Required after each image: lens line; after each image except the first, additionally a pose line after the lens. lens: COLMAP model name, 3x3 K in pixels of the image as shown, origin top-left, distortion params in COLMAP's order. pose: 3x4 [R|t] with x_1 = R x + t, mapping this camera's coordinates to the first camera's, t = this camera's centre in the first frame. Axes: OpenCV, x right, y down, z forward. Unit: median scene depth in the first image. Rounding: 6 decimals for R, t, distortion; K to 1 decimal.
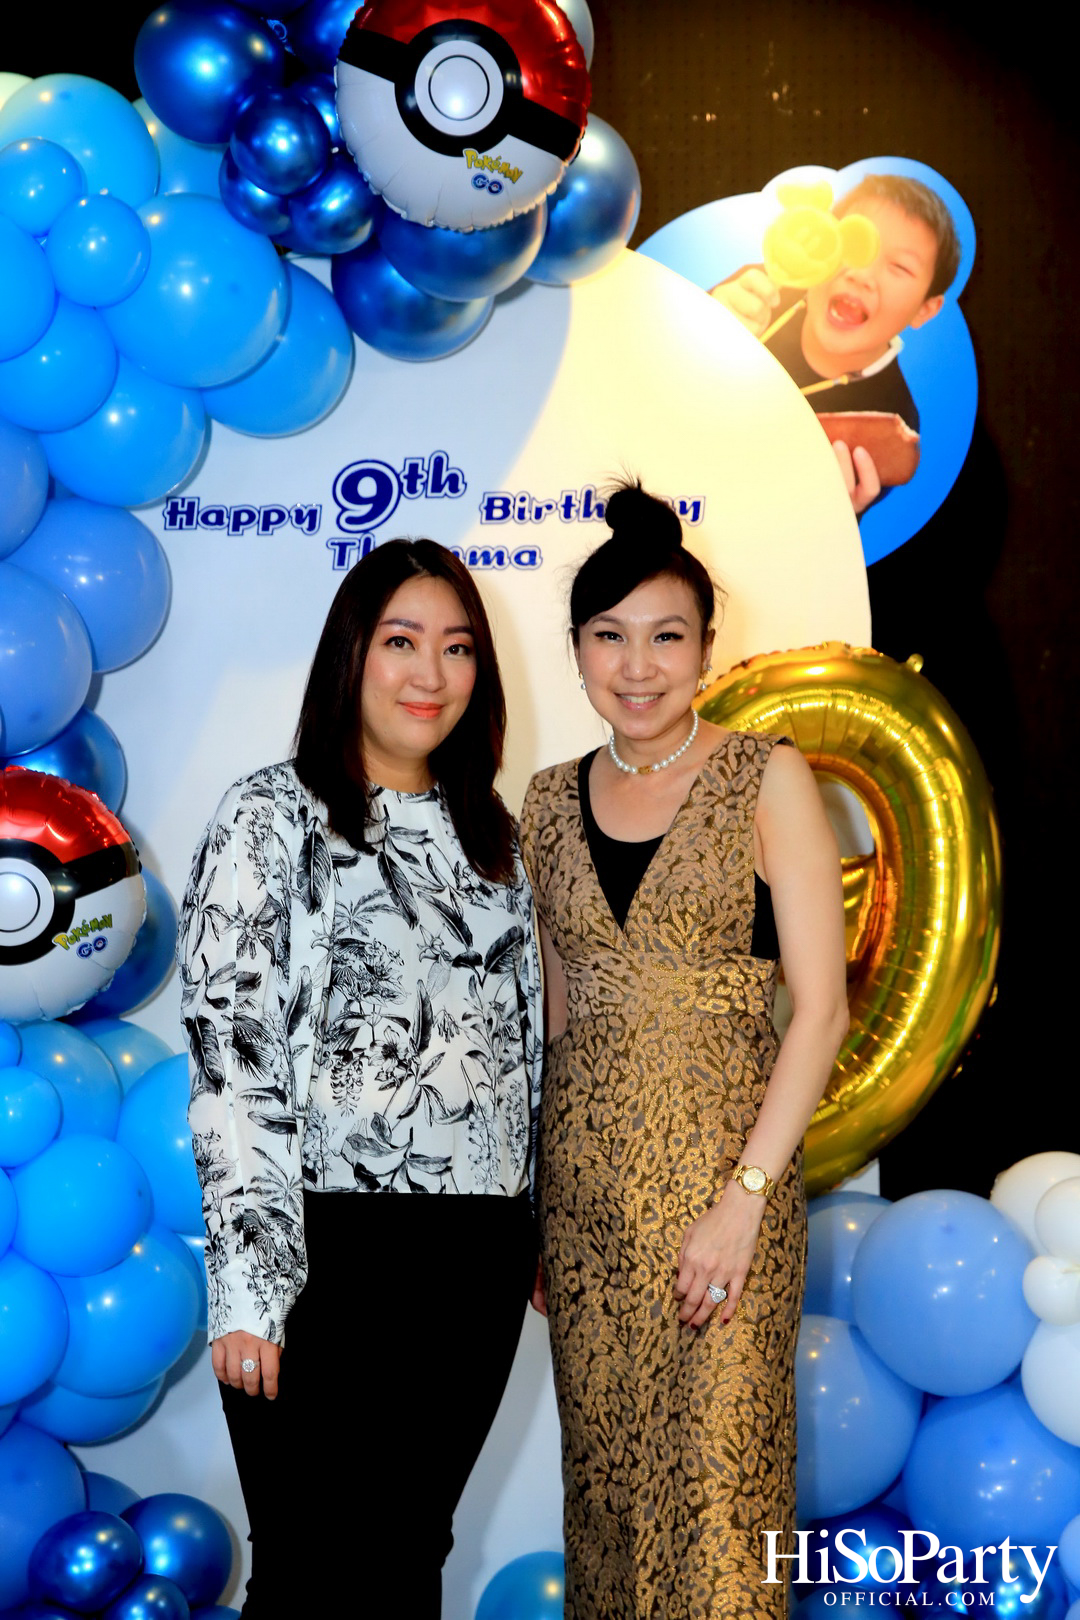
lens RADIAL K [[2286.4, 0, 540.0], [0, 2286.4, 810.0], [0, 0, 1]] dist [0.112880, -0.039293]
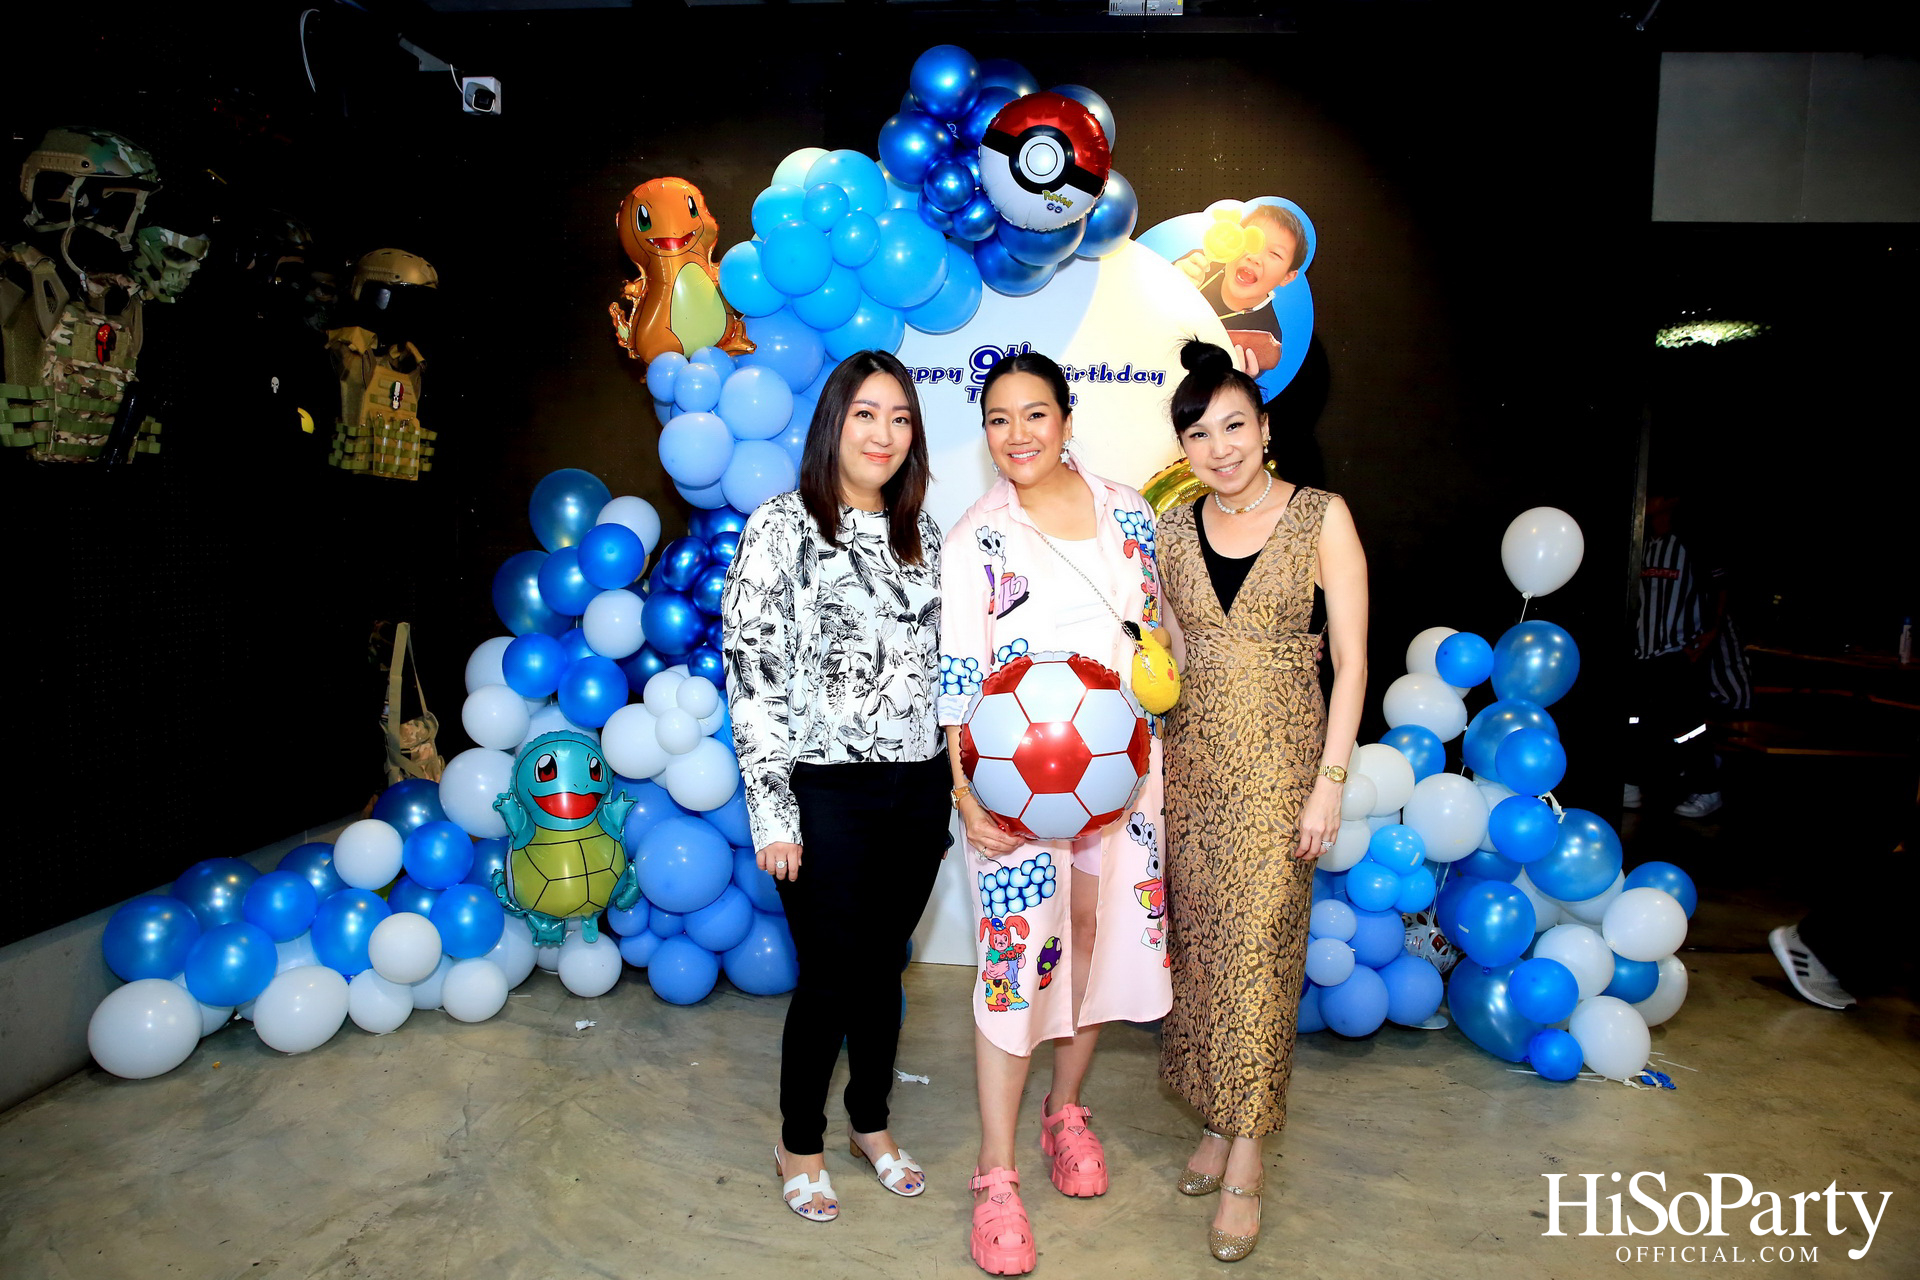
lens RADIAL K [[1289.7, 0, 953.0], [0, 1289.7, 646.3], [0, 0, 1]] dist [-0.125112, 0.088056]
pose [[0.993519, 0.053048, -0.100524, 0.015846], [-0.043883, 0.994857, 0.091286, 0.000122], [0.104850, -0.086283, 0.990738, -0.079684]]
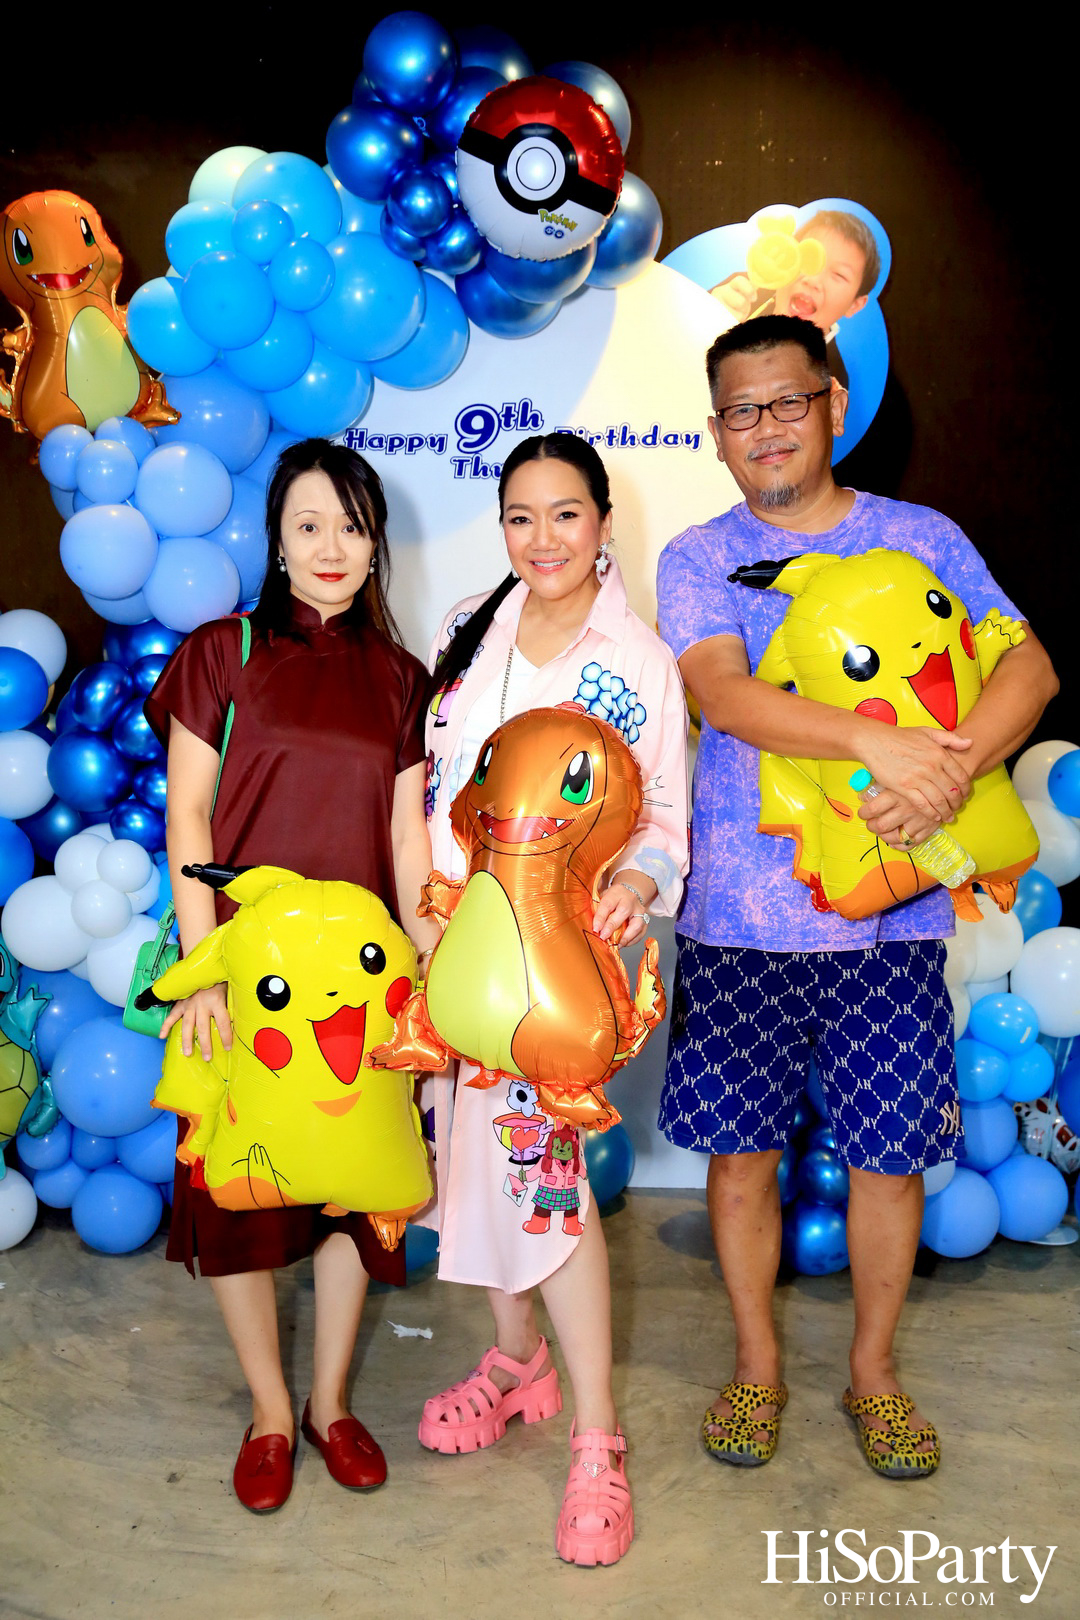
lens RADIAL K [[1673.9, 0, 544.0], [0, 1673.9, 815.4], [0, 0, 1]] dist [0.006565, 0.041071]
pose [[0.998546, 0.022930, -0.048794, 0.027627], [-0.016644, 0.991949, 0.125542, -0.023800], [0.051280, -0.124547, 0.990888, -0.119616]]
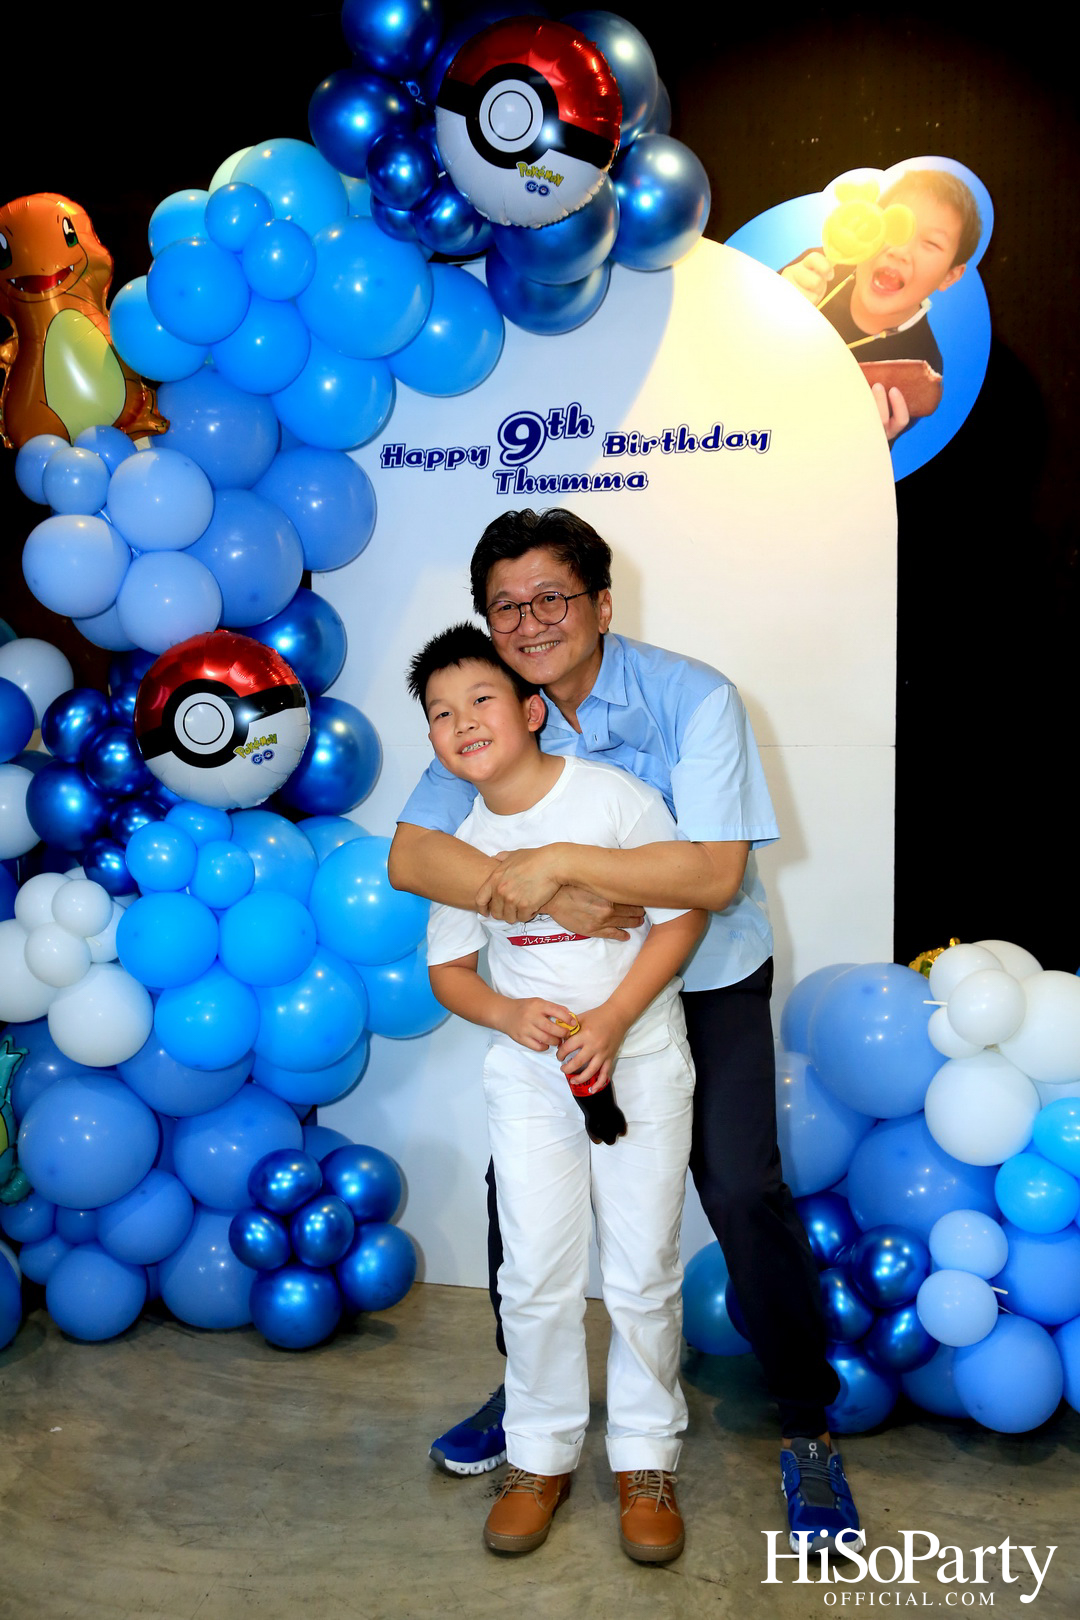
lens RADIAL K [[1641.9, 0, 548.2], [0, 1641.9, 812.6], [0, 0, 1]] dist [0.001129, 0.030719]
pose [[0.963729, 0.027624, -0.265449, 0.203563], [-0.012689, 0.998247, 0.057817, 0.027555], [0.266581, -0.052352, 0.962390, 0.058555]]
